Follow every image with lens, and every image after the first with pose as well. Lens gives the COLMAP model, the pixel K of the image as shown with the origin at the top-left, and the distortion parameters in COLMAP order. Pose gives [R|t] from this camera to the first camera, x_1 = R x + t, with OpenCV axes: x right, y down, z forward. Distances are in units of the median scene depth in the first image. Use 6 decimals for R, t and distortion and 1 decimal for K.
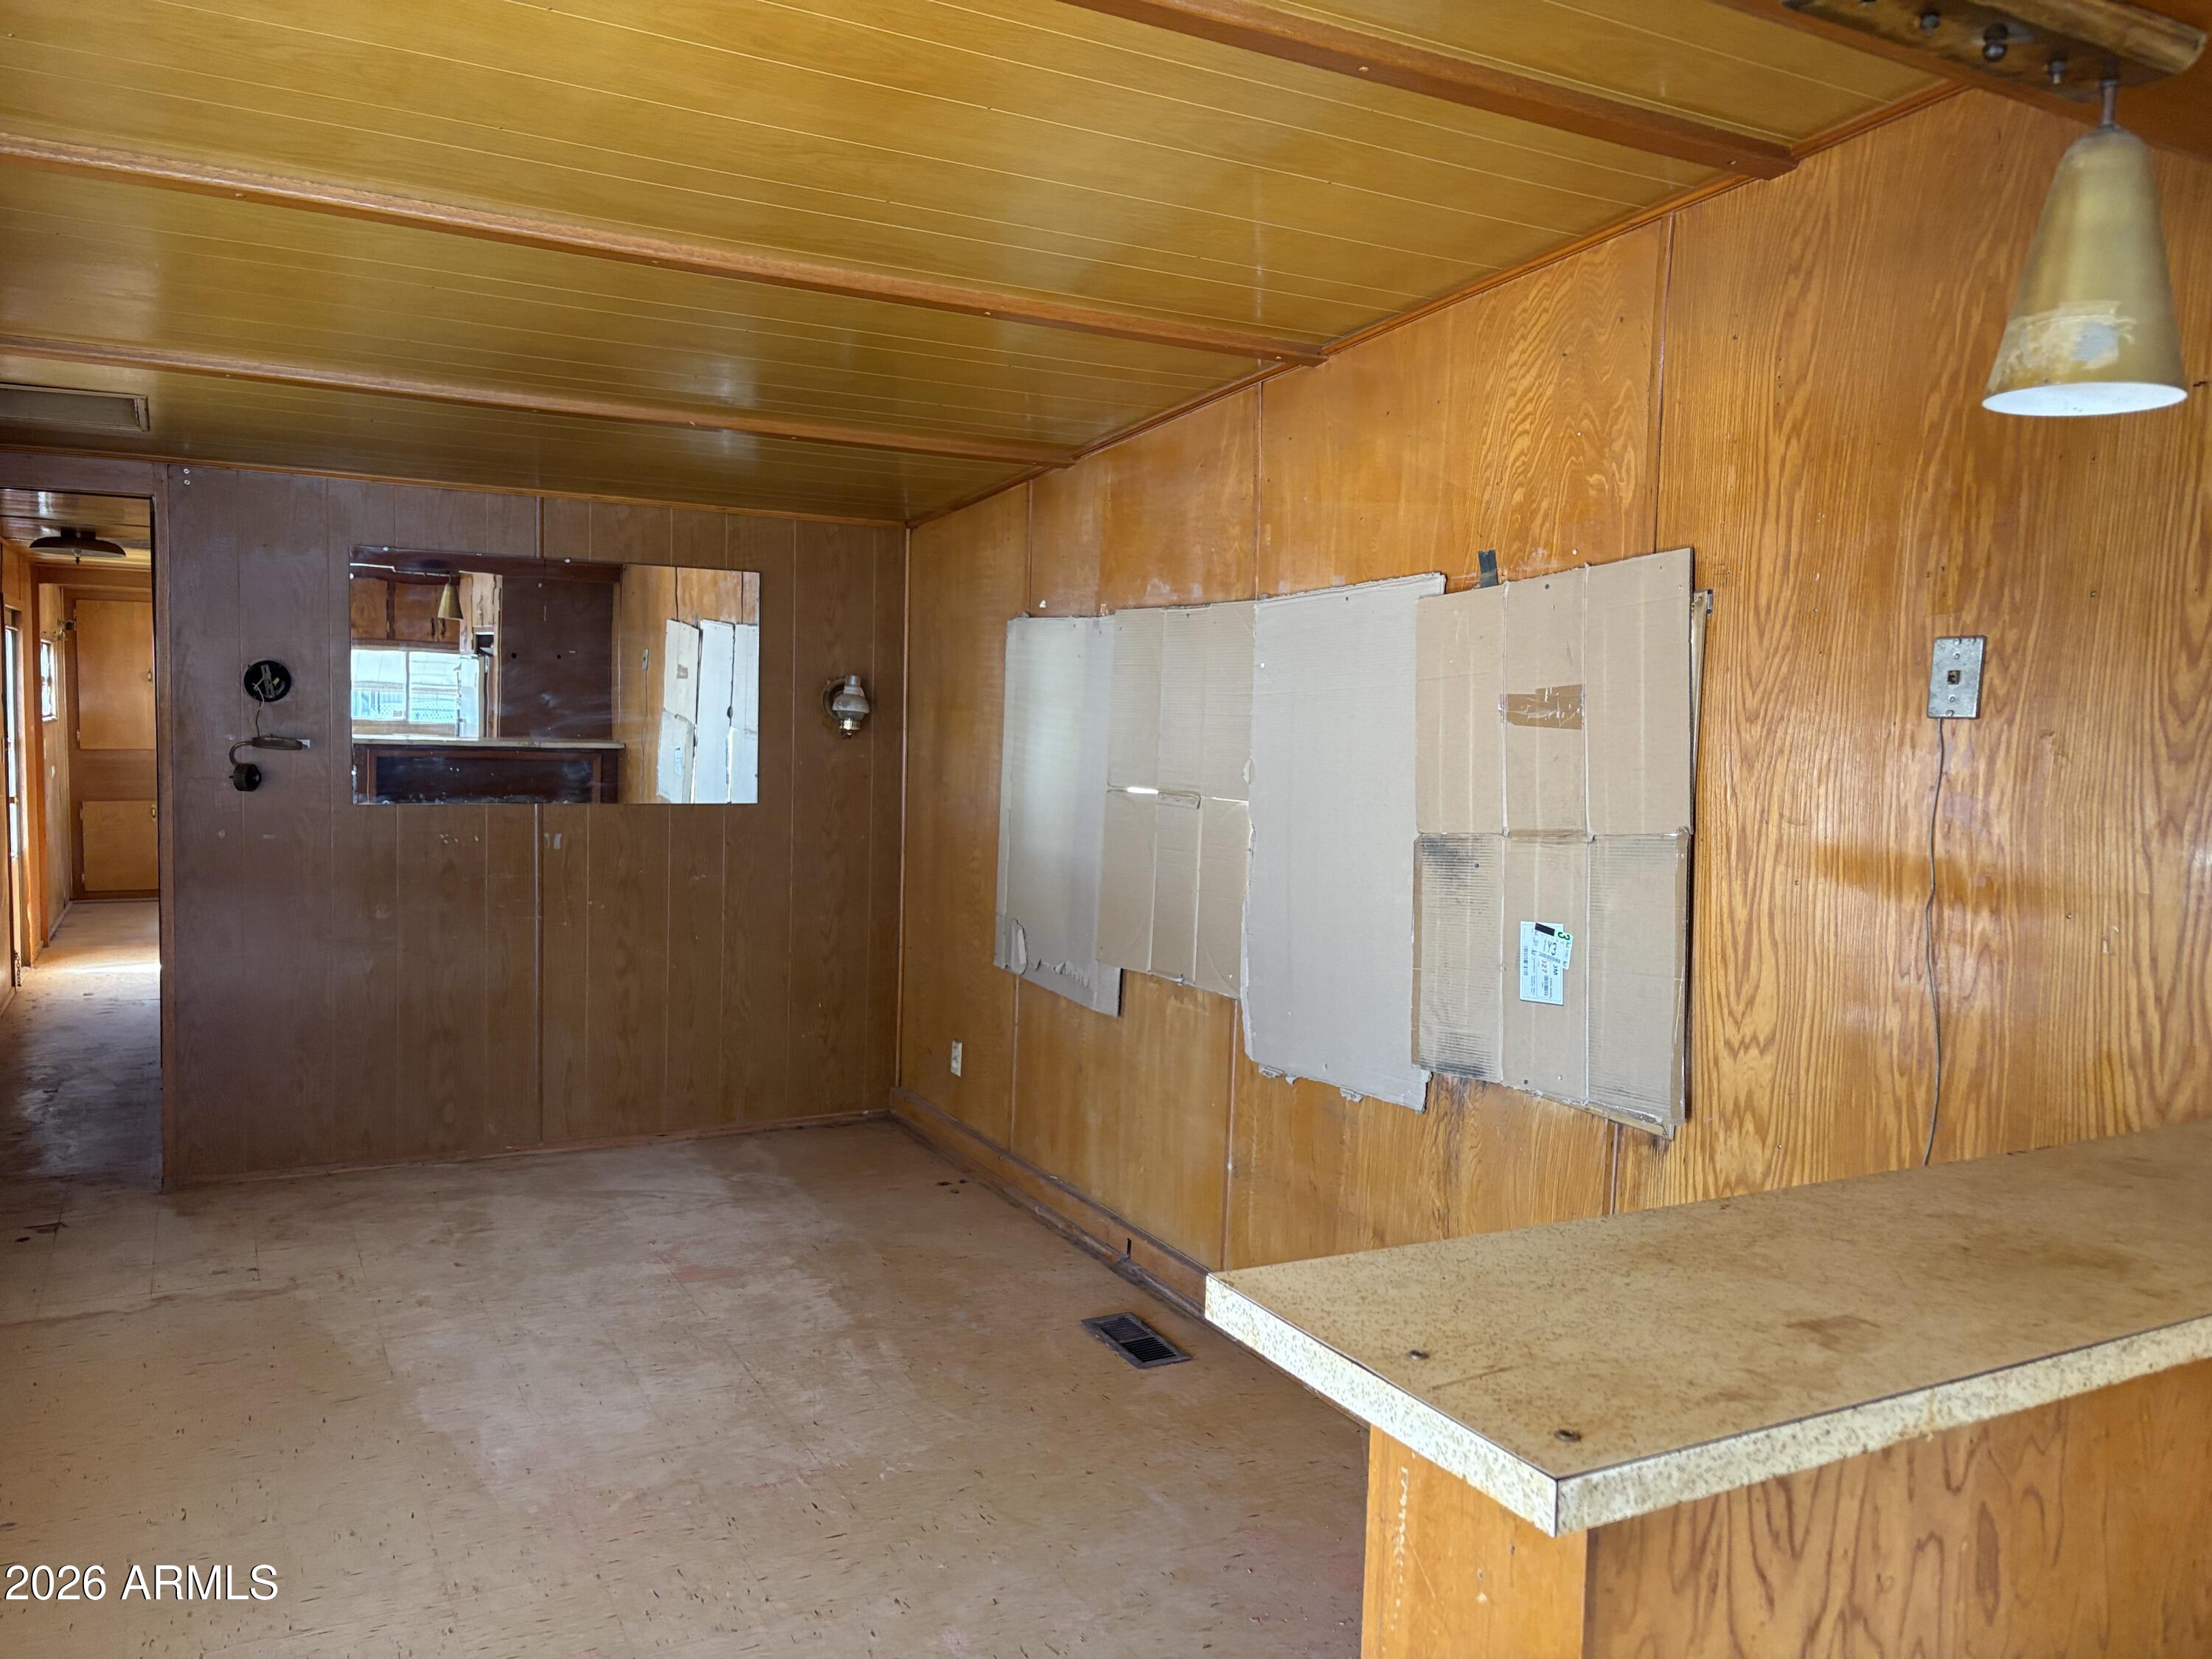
lens RADIAL K [[1671.4, 0, 1117.8], [0, 1671.4, 825.7], [0, 0, 1]] dist [0.026071, -0.005173]
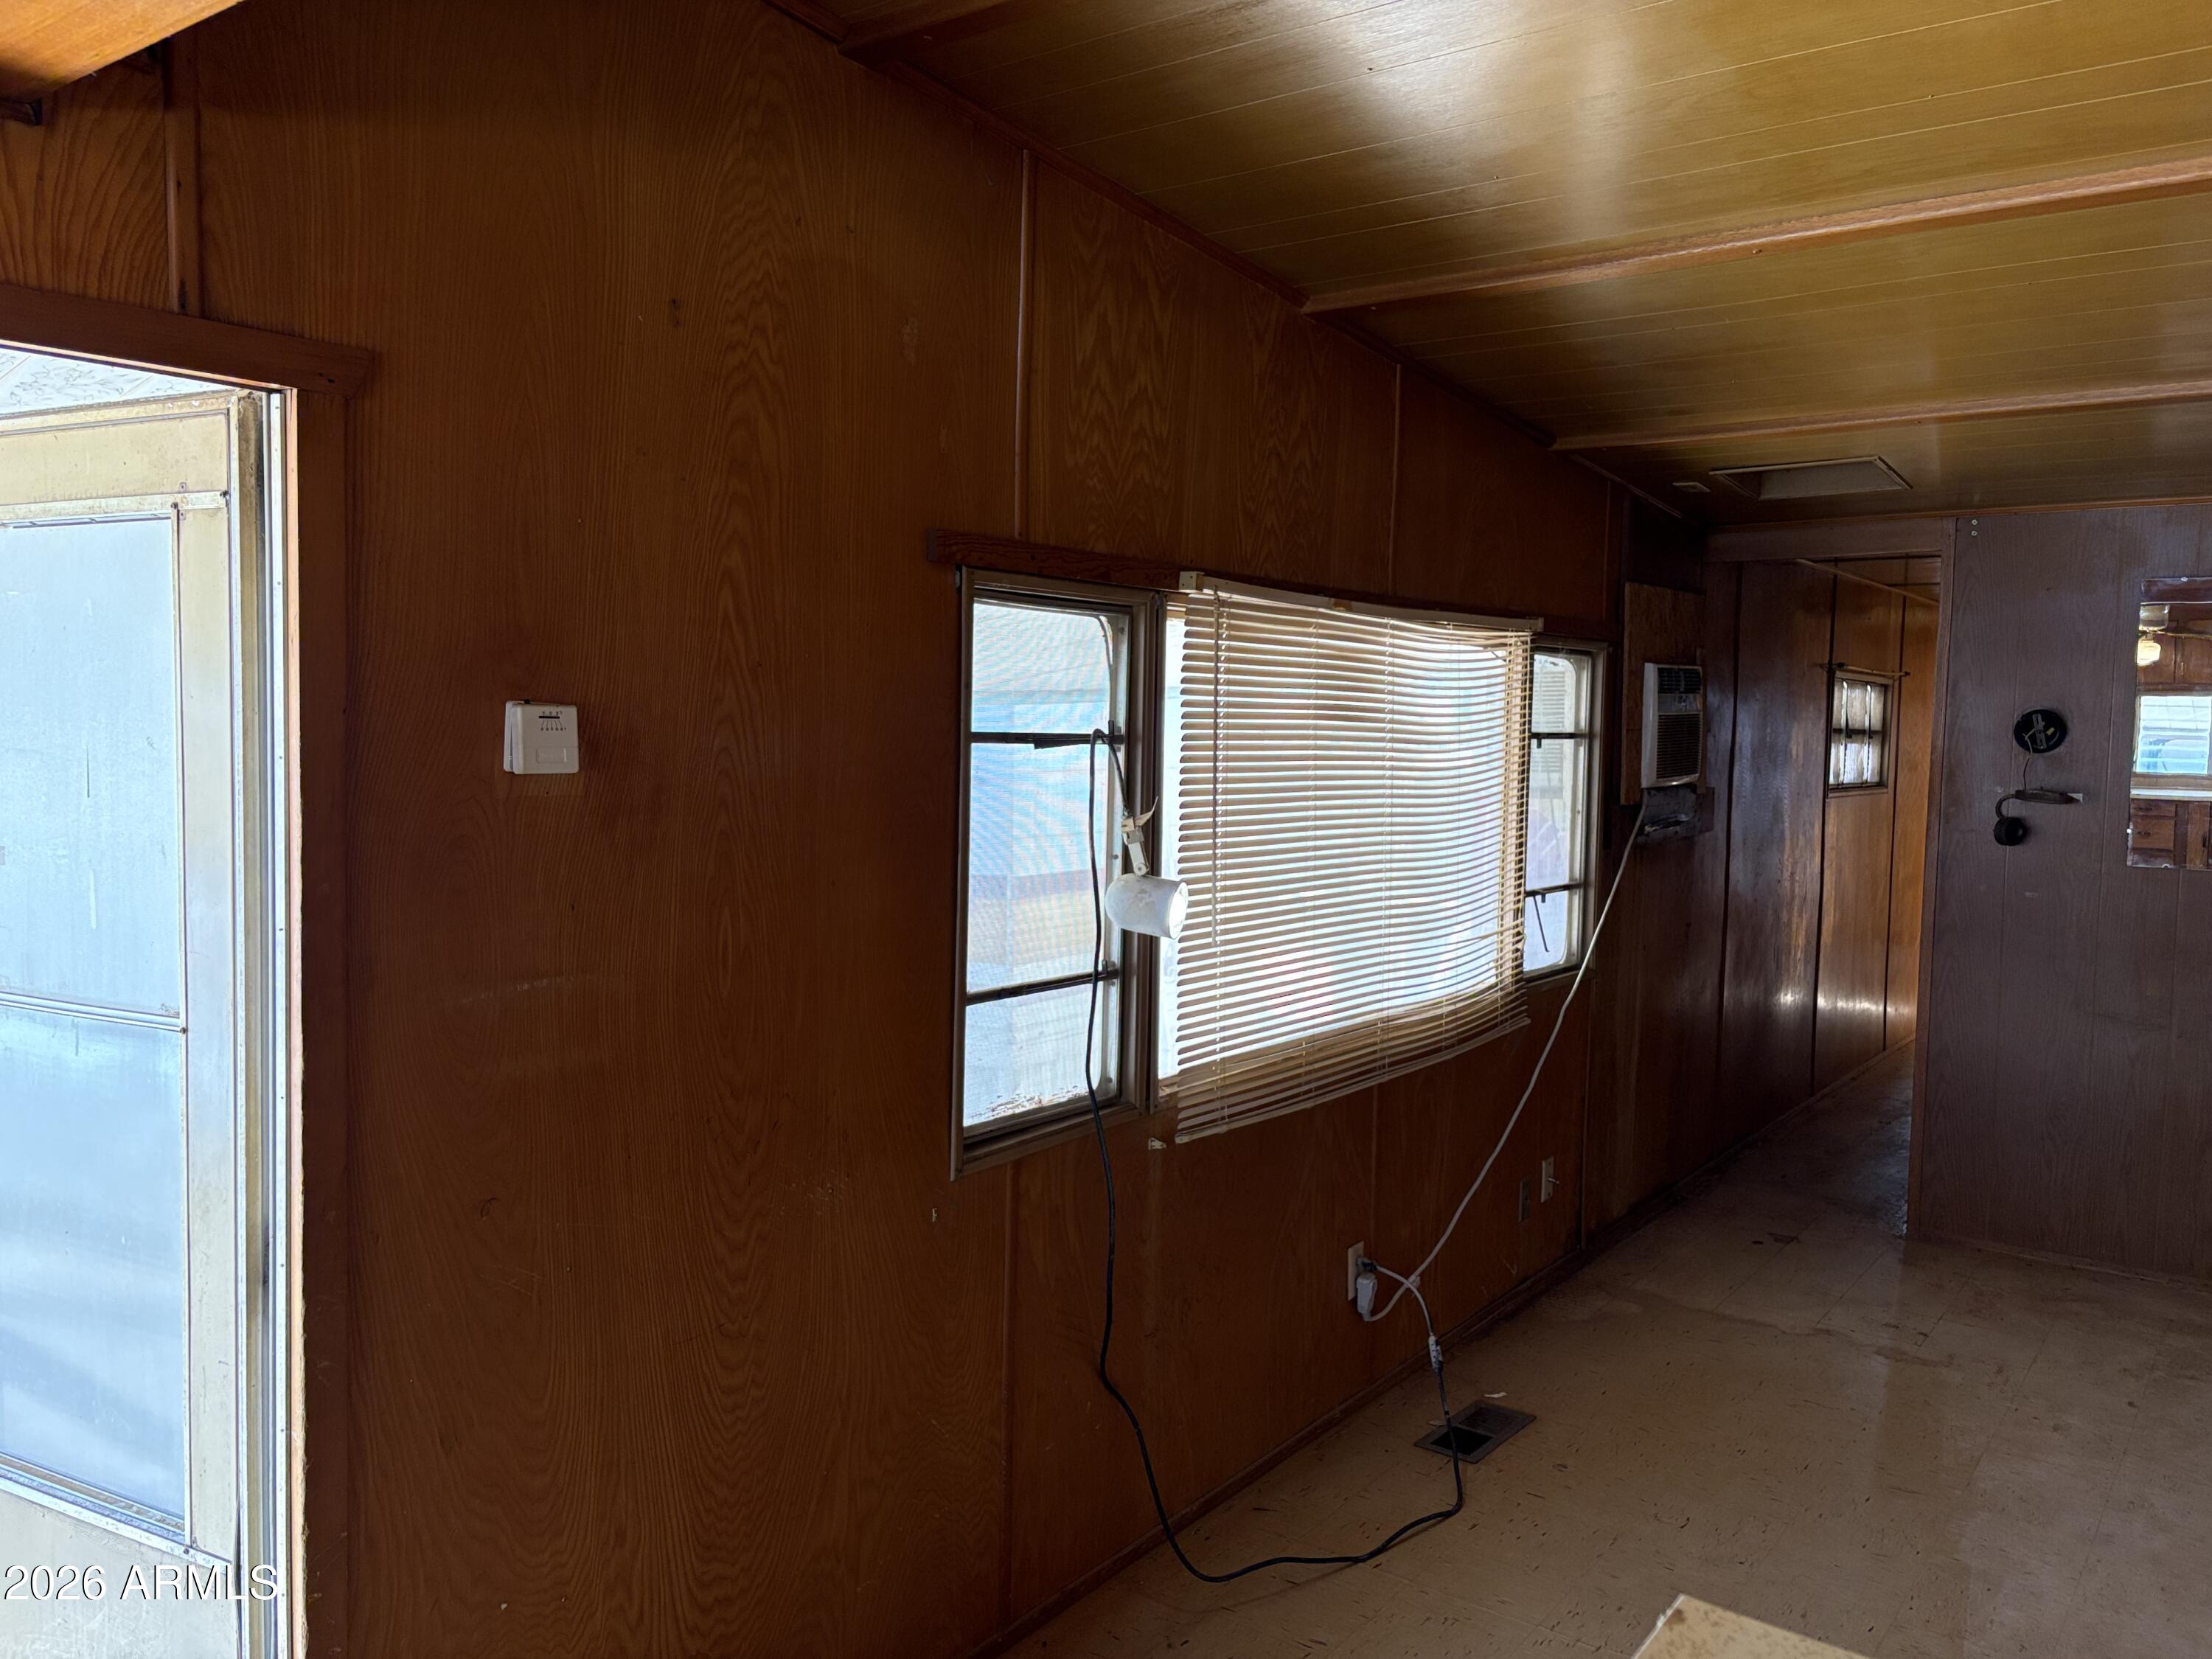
lens RADIAL K [[1671.4, 0, 1117.8], [0, 1671.4, 825.7], [0, 0, 1]] dist [0.026071, -0.005173]
pose [[0.432988, 0.036004, -0.900680, 0.131813], [-0.069026, 0.997592, 0.006694, -0.003167], [0.898753, 0.059272, 0.434430, 0.124918]]
